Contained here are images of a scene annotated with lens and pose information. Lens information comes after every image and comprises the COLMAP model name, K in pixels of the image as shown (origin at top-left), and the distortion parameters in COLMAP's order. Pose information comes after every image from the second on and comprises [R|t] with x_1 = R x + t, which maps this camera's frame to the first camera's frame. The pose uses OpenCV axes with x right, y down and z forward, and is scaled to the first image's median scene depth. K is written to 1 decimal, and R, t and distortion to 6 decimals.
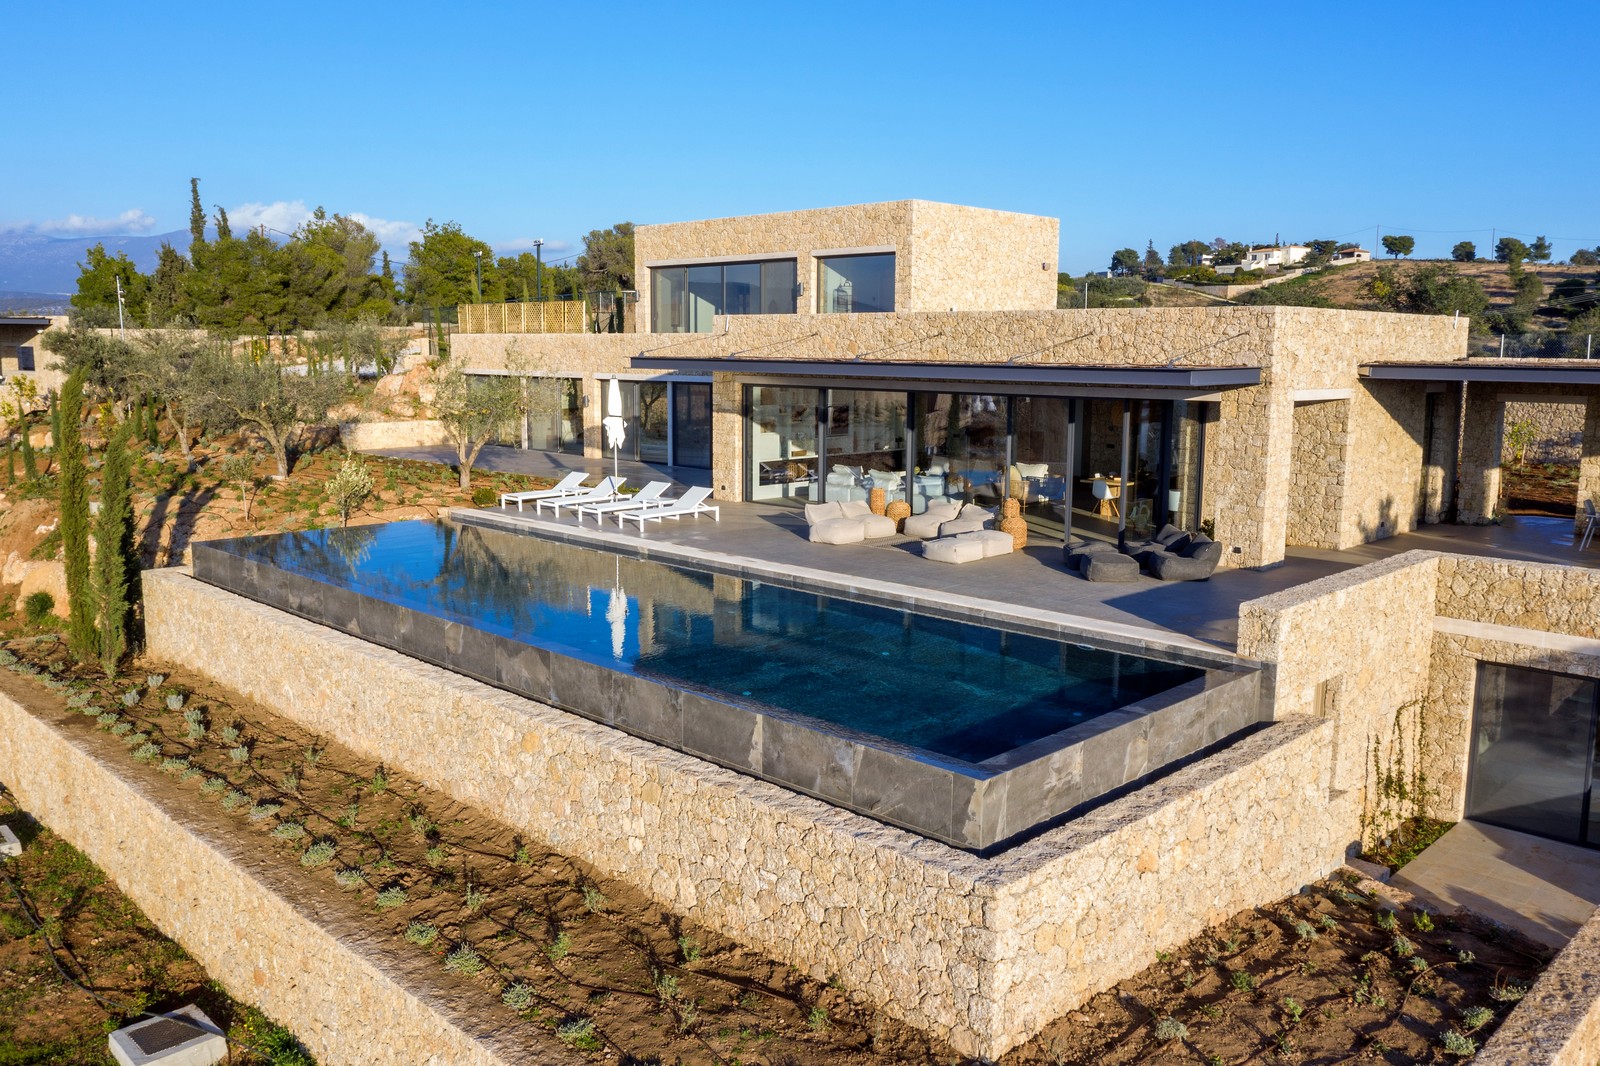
lens RADIAL K [[1278.3, 0, 800.0], [0, 1278.3, 533.0], [0, 0, 1]] dist [-0.016386, -0.001503]
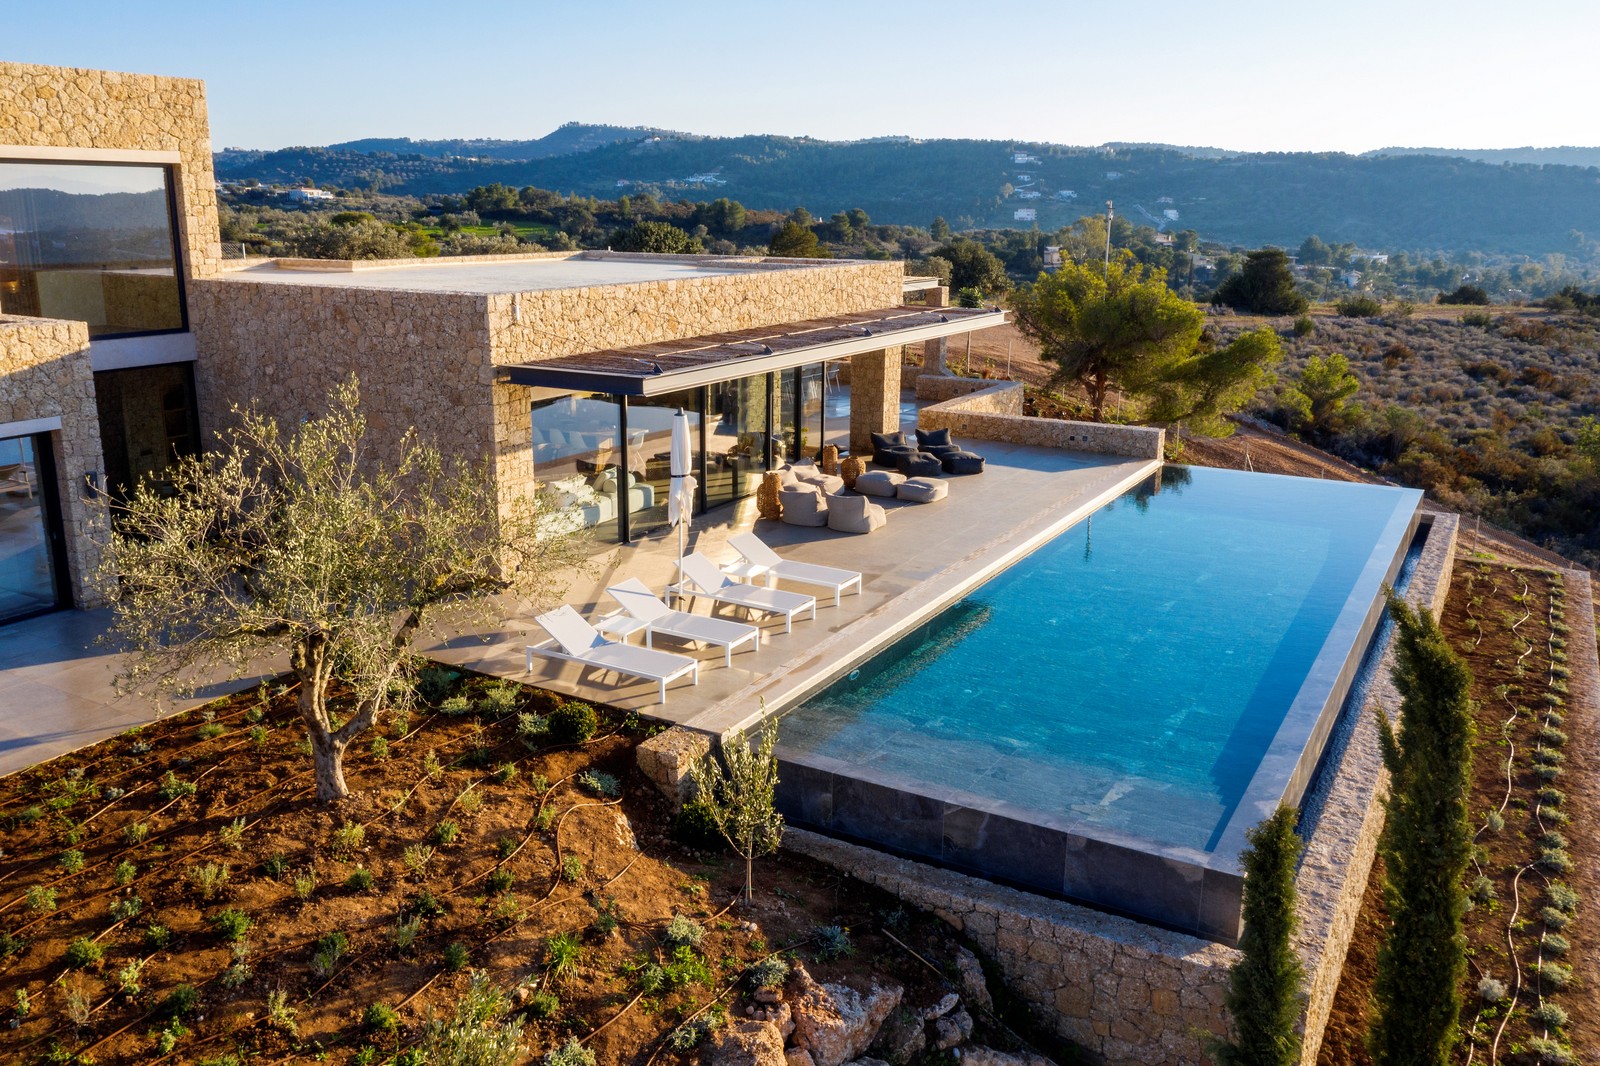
lens RADIAL K [[1278.3, 0, 800.0], [0, 1278.3, 533.0], [0, 0, 1]] dist [-0.016386, -0.001503]
pose [[-0.258926, -0.251885, 0.932476, -1.516900], [0.128538, 0.947827, 0.291723, -0.490075], [-0.957306, 0.195394, -0.213040, 2.264444]]
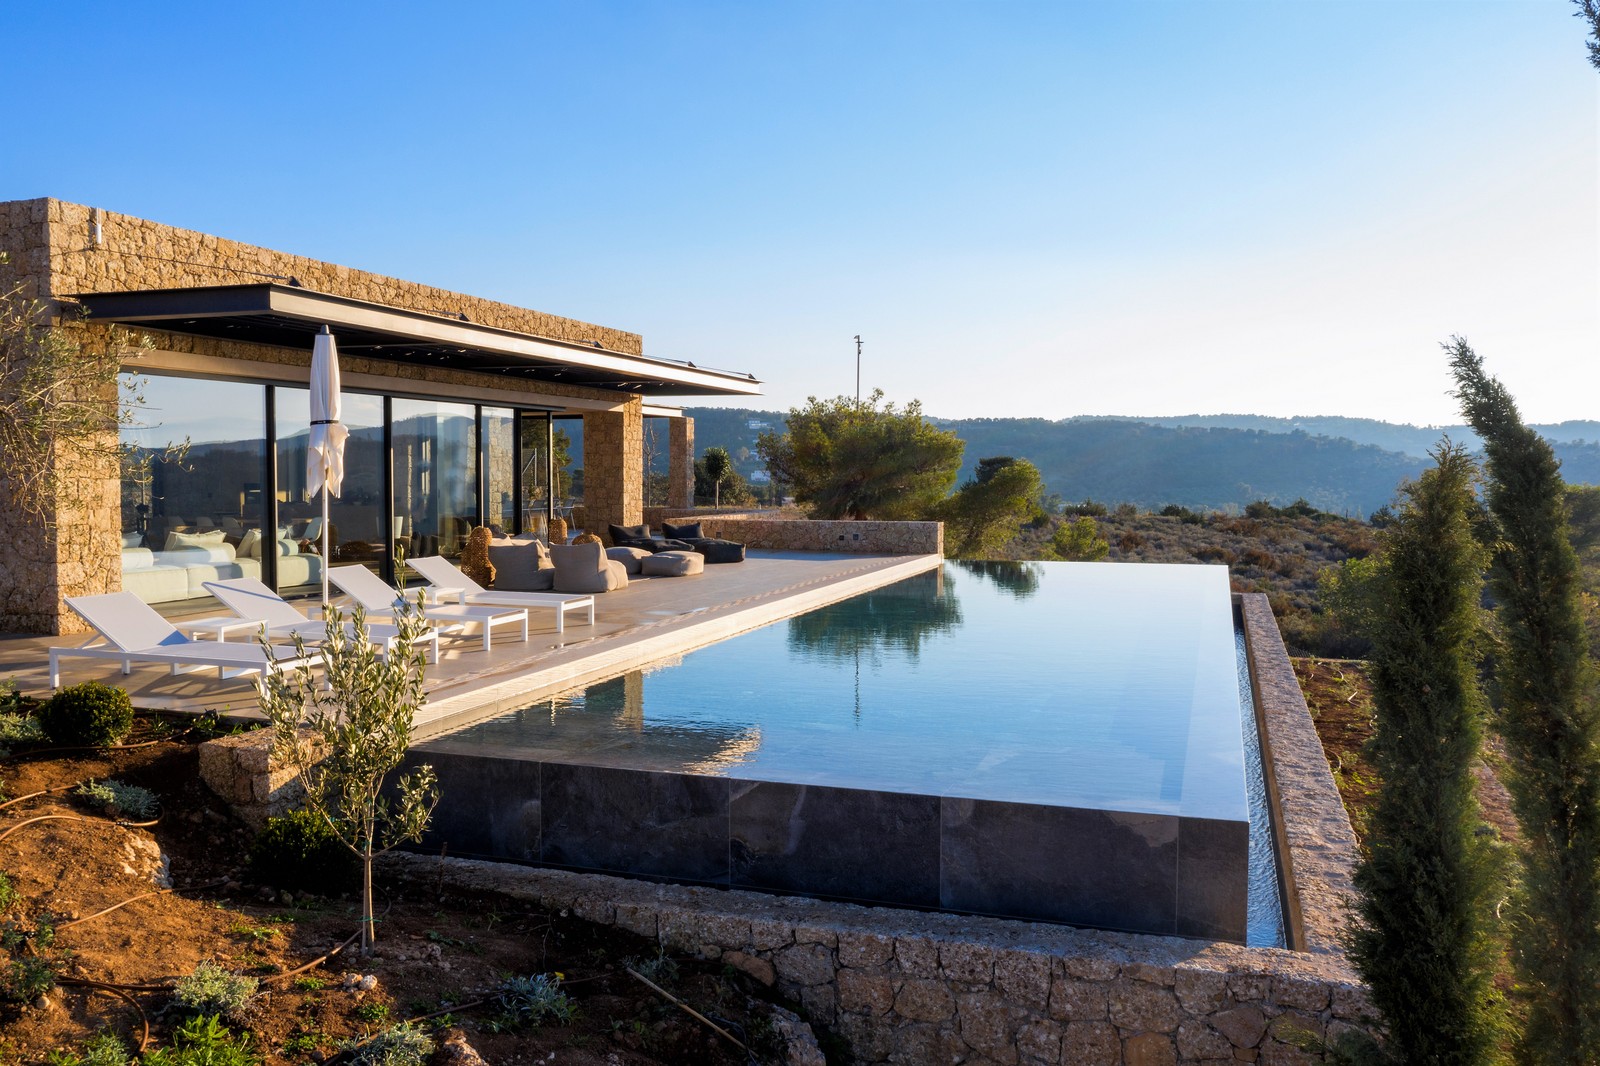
lens RADIAL K [[1261.6, 0, 795.6], [0, 1261.6, 537.8], [0, 0, 1]] dist [-0.019703, 0.002363]
pose [[-0.443084, -0.055596, 0.894754, -1.216902], [0.124307, 0.984624, 0.122737, -0.181608], [-0.887820, 0.165607, -0.429360, 2.194437]]
